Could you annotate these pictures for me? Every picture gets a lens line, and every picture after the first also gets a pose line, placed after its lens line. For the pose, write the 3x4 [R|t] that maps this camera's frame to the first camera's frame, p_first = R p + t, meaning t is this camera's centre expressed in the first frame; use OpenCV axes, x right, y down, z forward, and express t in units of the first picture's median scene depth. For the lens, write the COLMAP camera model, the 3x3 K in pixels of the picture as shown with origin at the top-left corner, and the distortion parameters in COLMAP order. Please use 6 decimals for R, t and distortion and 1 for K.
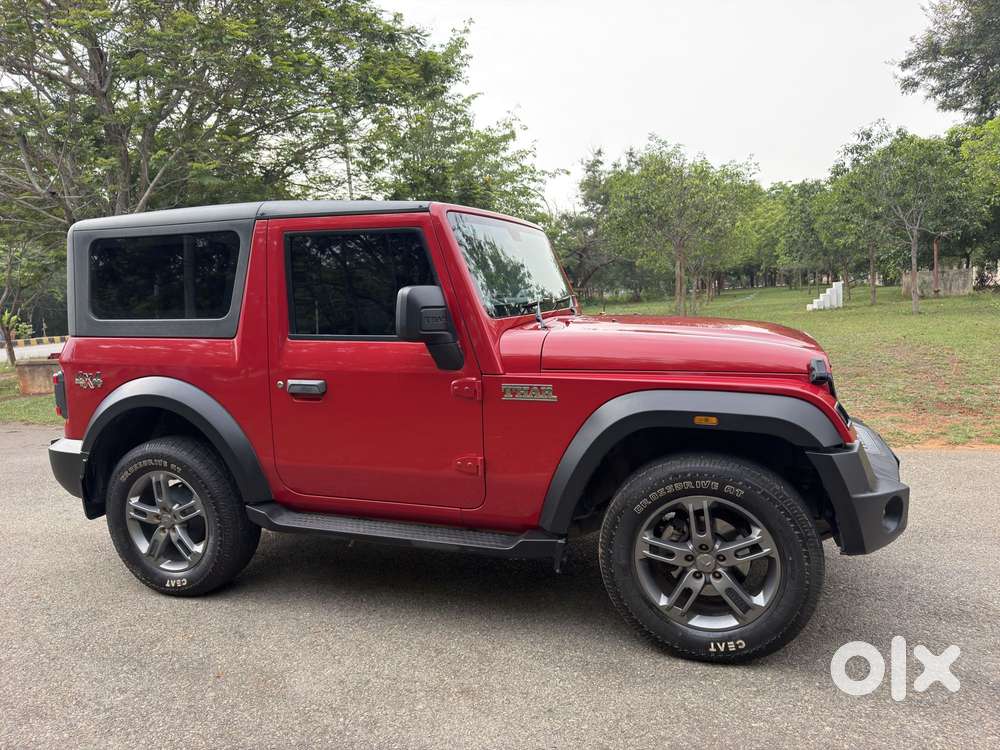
lens RADIAL K [[714.8, 0, 499.3], [0, 714.8, 380.5], [0, 0, 1]] dist [0.036999, -0.044501]
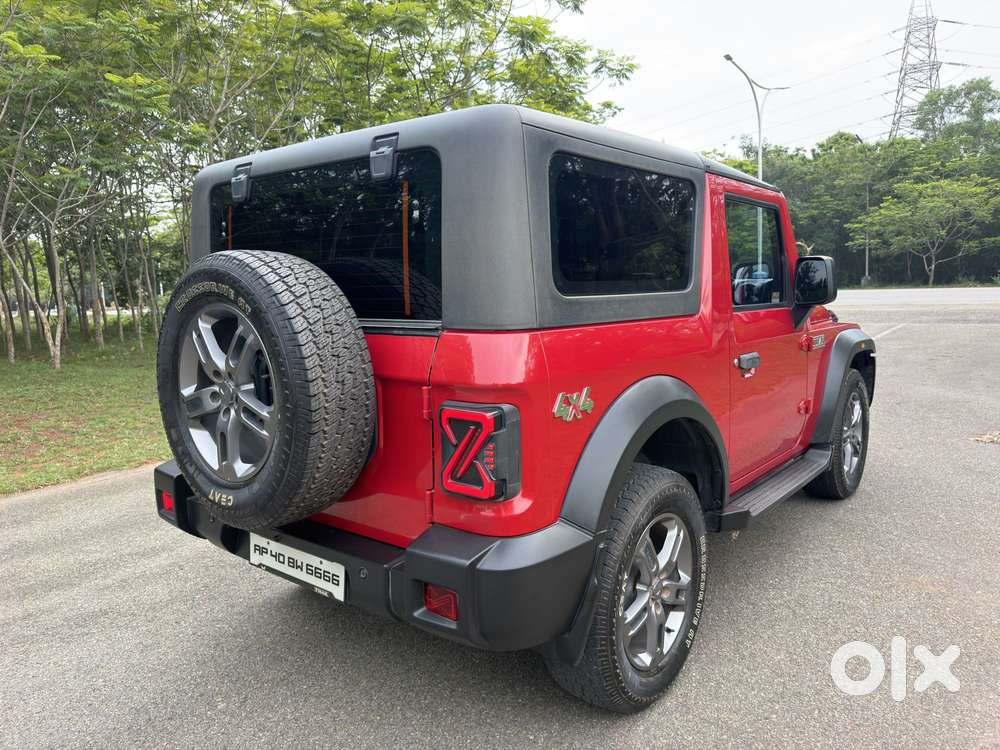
lens RADIAL K [[703.1, 0, 502.5], [0, 703.1, 370.5], [0, 0, 1]] dist [0.037439, -0.045289]
pose [[0.331002, -0.093215, 0.939015, -1.259155], [0.140615, 0.988871, 0.048597, -0.069125], [-0.933094, 0.115954, 0.340426, 0.993023]]
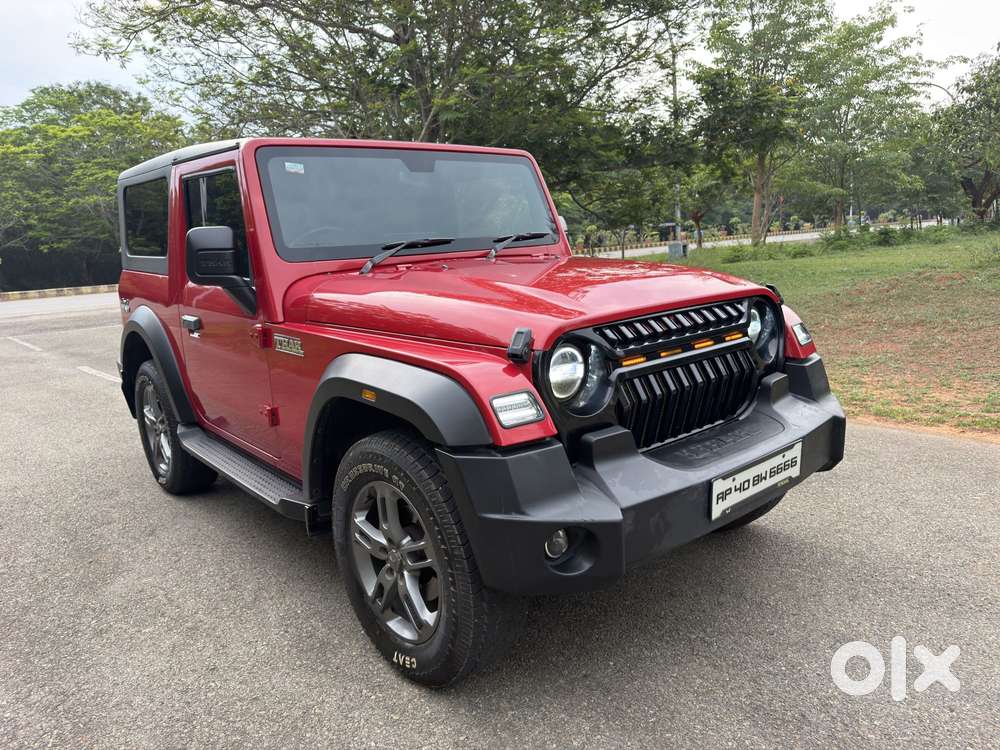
lens RADIAL K [[714.8, 0, 499.3], [0, 714.8, 380.5], [0, 0, 1]] dist [0.036999, -0.044501]
pose [[0.865793, 0.098171, -0.490679, 0.667783], [-0.047642, 0.992284, 0.114465, -0.050376], [0.498130, -0.075726, 0.863789, 0.291797]]
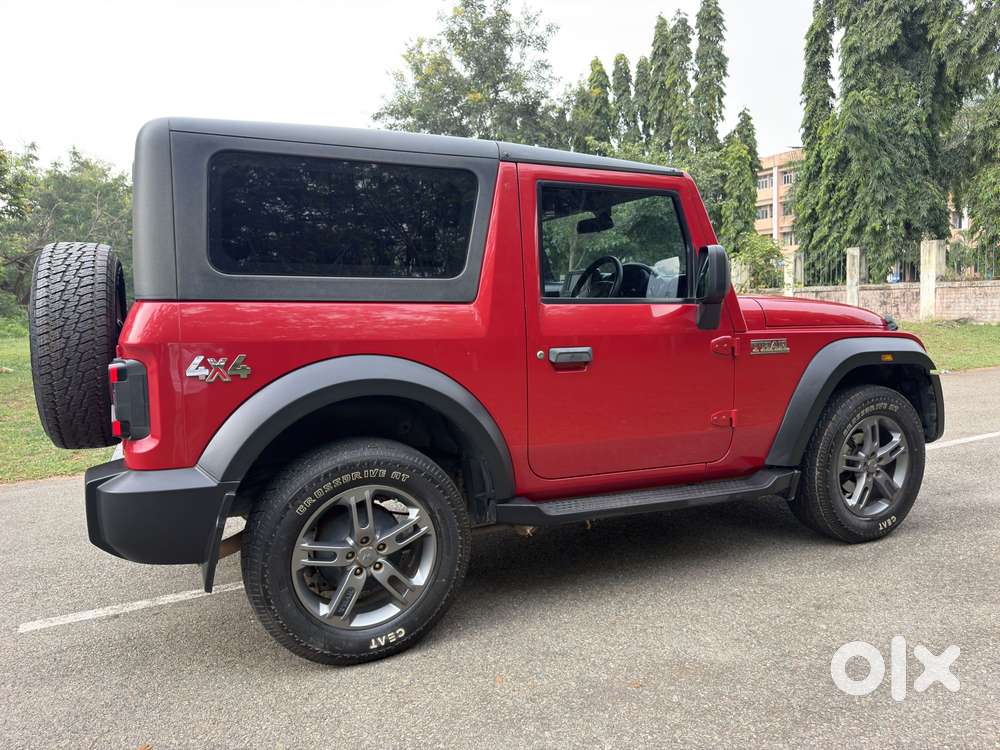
lens RADIAL K [[700.4, 0, 500.0], [0, 700.4, 375.0], [0, 0, 1]] dist [0.048781, -0.052411]
pose [[0.718751, -0.051628, 0.693349, -0.951749], [0.076680, 0.997042, -0.005247, 0.031942], [-0.691027, 0.056937, 0.720583, 0.435056]]
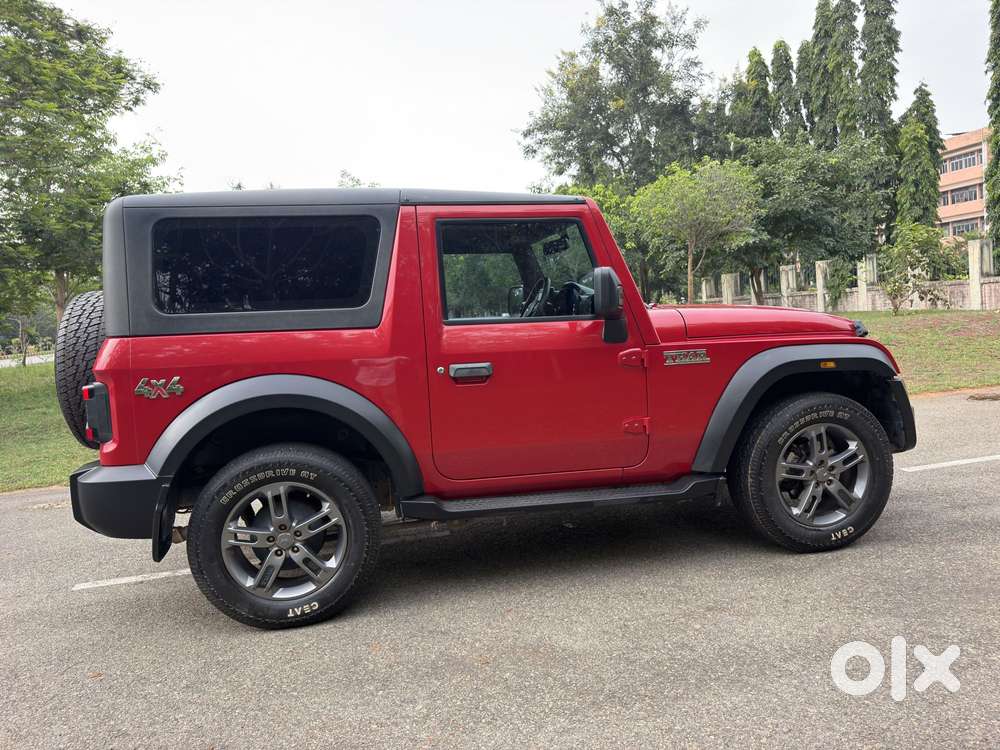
lens RADIAL K [[701.5, 0, 506.7], [0, 701.5, 376.1], [0, 0, 1]] dist [0.038127, -0.043787]
pose [[0.863541, -0.059109, 0.500803, -0.727863], [0.087511, 0.995604, -0.033386, 0.054945], [-0.496628, 0.072656, 0.864917, 0.122027]]
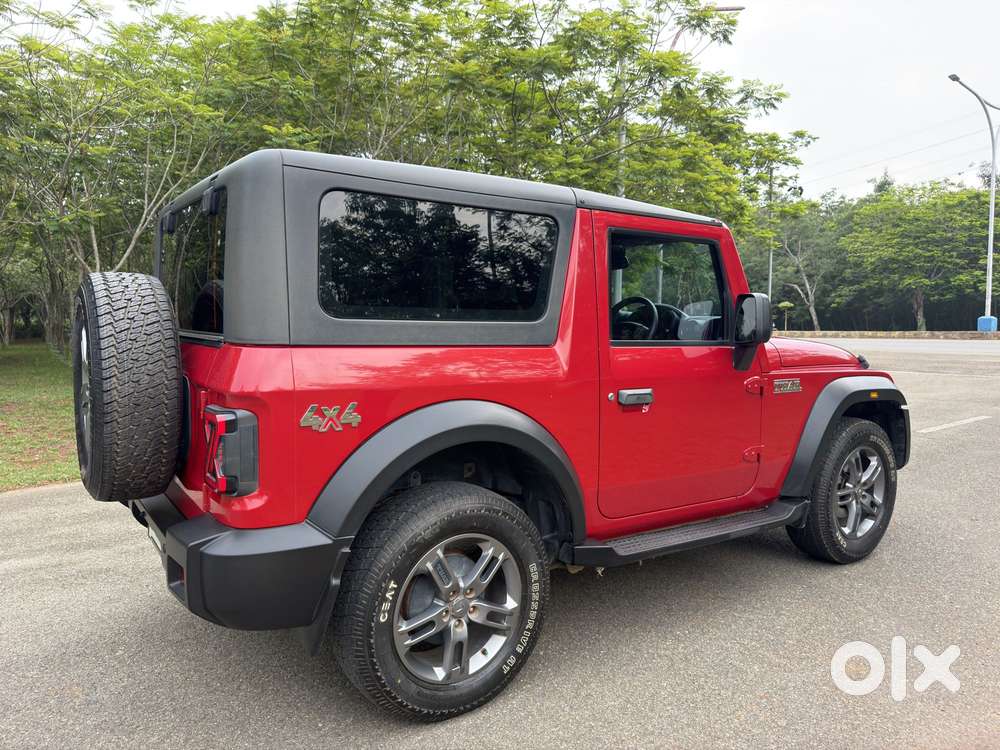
lens RADIAL K [[701.5, 0, 506.7], [0, 701.5, 376.1], [0, 0, 1]] dist [0.038127, -0.043787]
pose [[0.578953, -0.030092, 0.814806, -1.113243], [0.078614, 0.996723, -0.019048, -0.013585], [-0.811562, 0.075083, 0.579421, 0.614547]]
